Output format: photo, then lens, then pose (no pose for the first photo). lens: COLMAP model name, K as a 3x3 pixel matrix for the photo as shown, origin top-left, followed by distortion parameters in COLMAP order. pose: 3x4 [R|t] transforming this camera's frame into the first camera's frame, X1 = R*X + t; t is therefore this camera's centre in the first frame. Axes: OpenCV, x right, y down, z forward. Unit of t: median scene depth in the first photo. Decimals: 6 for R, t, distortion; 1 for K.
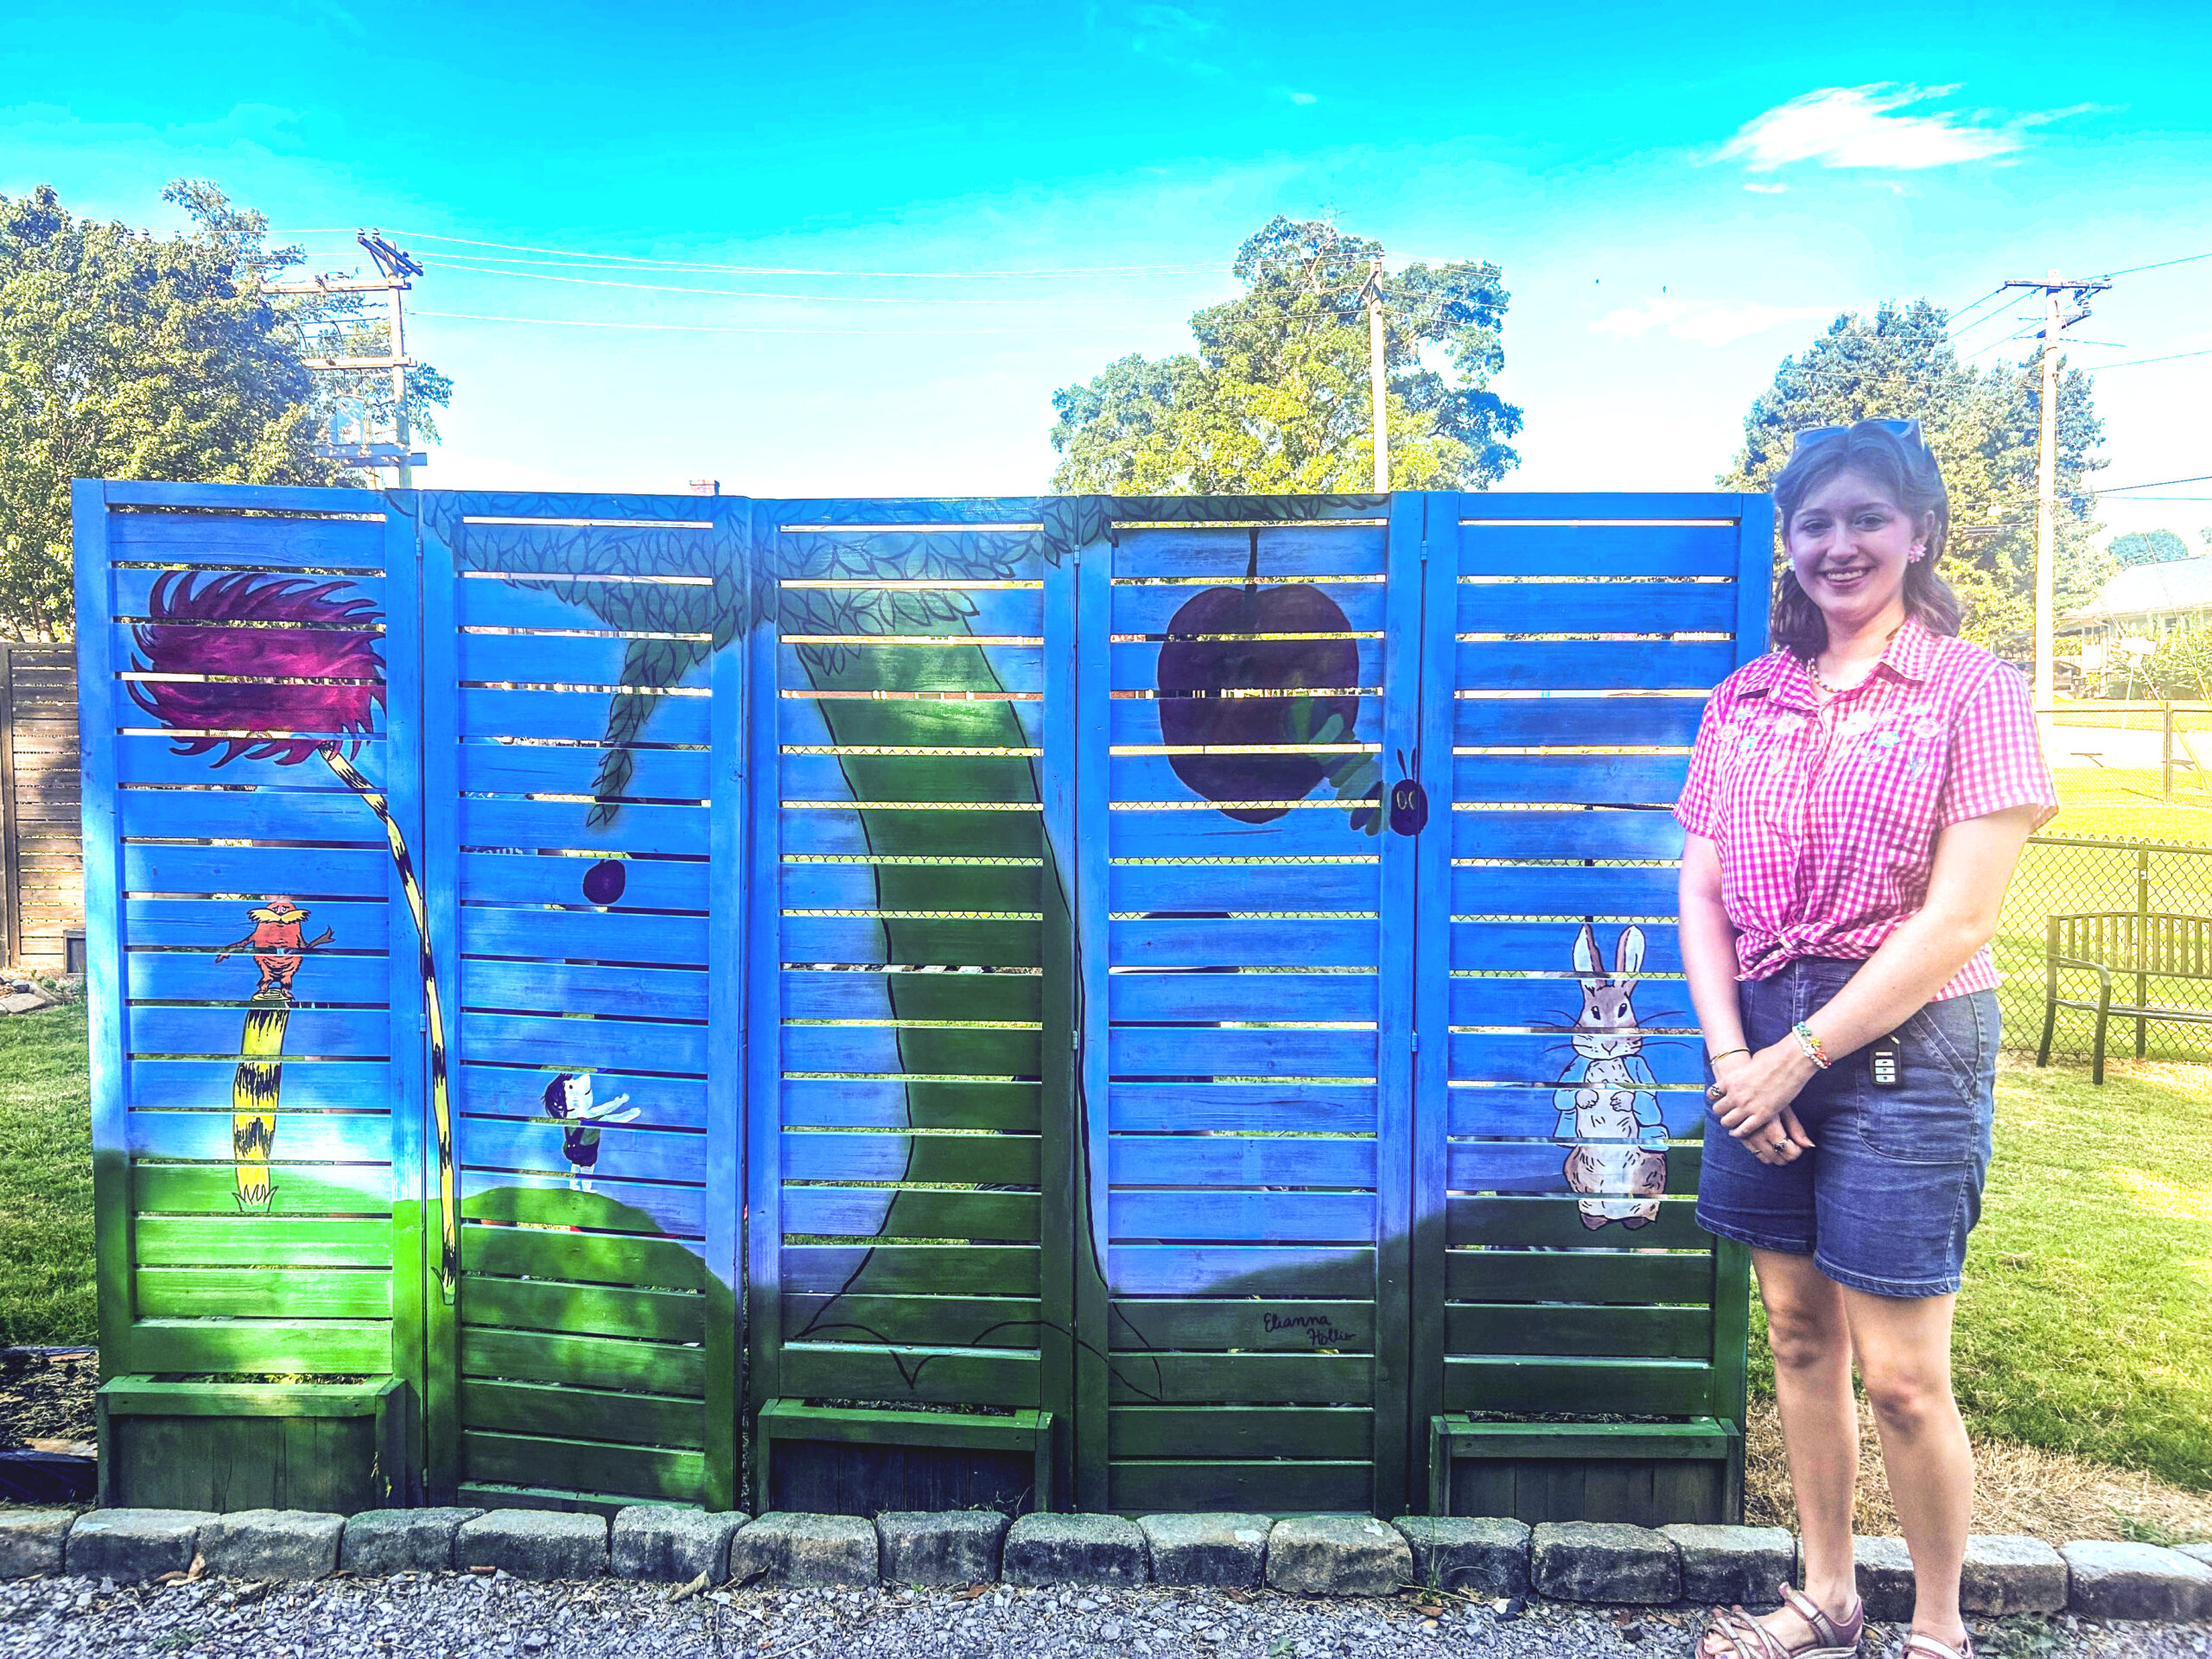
lens RADIAL K [[1703.8, 0, 1106.0], [0, 1703.8, 829.5], [0, 0, 1]] dist [-0.000942, -0.003732]
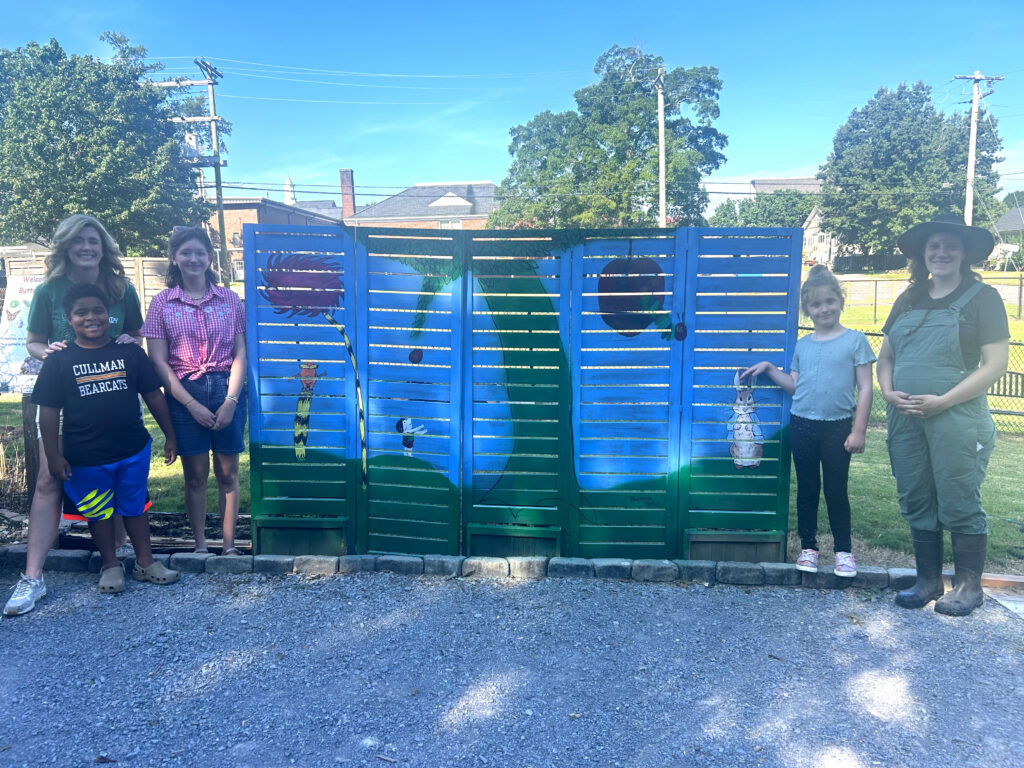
lens RADIAL K [[769.7, 0, 512.0], [0, 769.7, 384.0], [0, 0, 1]] dist [0.009673, -0.003382]
pose [[0.999595, 0.001901, -0.028409, -0.084408], [0.000036, 0.997684, 0.068019, -0.013154], [0.028472, -0.067992, 0.997279, -0.391747]]
